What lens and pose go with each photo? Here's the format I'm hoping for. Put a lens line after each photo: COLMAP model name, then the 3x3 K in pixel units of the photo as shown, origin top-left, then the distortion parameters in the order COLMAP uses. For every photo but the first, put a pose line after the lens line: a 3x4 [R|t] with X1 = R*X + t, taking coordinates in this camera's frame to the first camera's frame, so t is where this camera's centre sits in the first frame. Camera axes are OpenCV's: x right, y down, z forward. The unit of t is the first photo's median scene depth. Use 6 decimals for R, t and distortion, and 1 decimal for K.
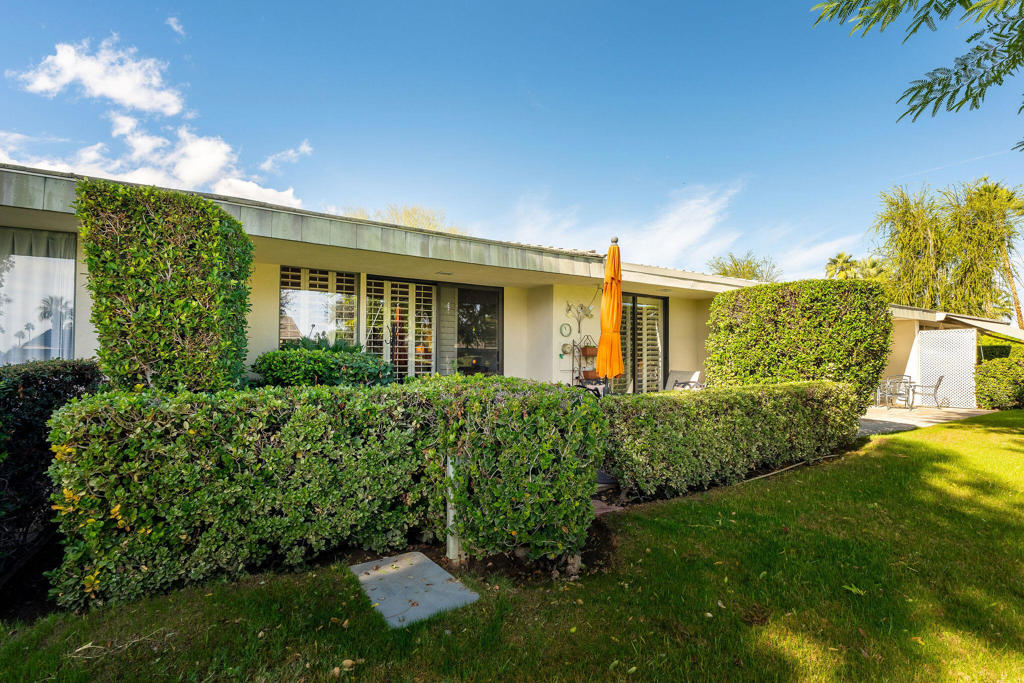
lens RADIAL K [[456.2, 0, 510.4], [0, 456.2, 339.5], [0, 0, 1]] dist [-0.003000, 0.000653]
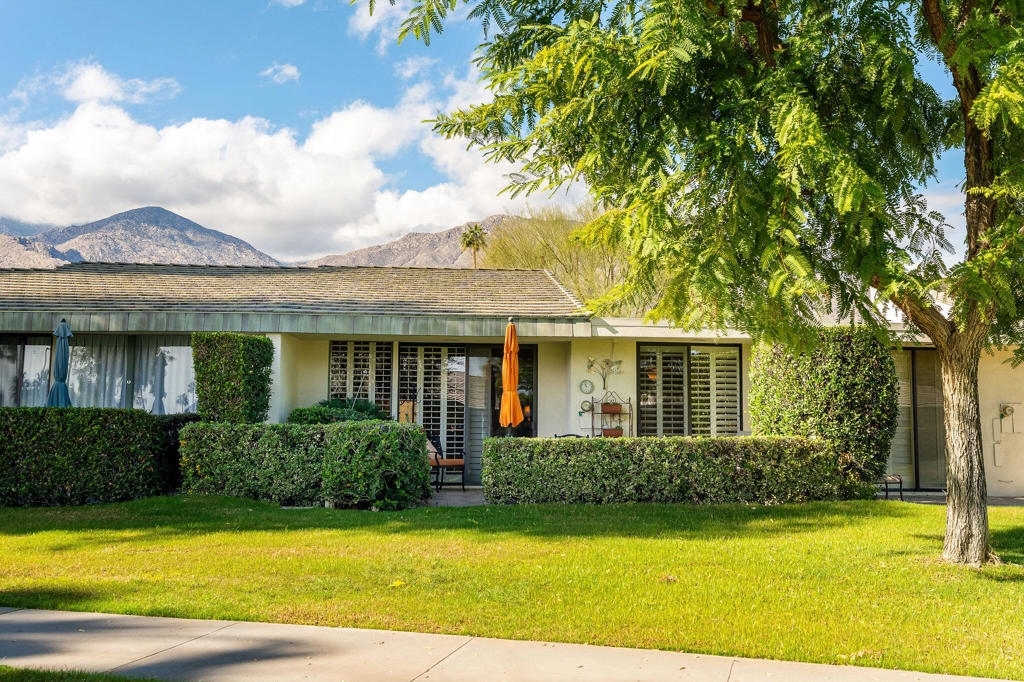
lens RADIAL K [[844.4, 0, 512.0], [0, 844.4, 341.0], [0, 0, 1]] dist [0.008518, 0.002300]
pose [[0.897869, -0.045100, -0.437946, 1.117659], [0.014418, 0.997218, -0.073135, 0.015463], [0.440026, 0.059351, 0.896022, -0.996431]]
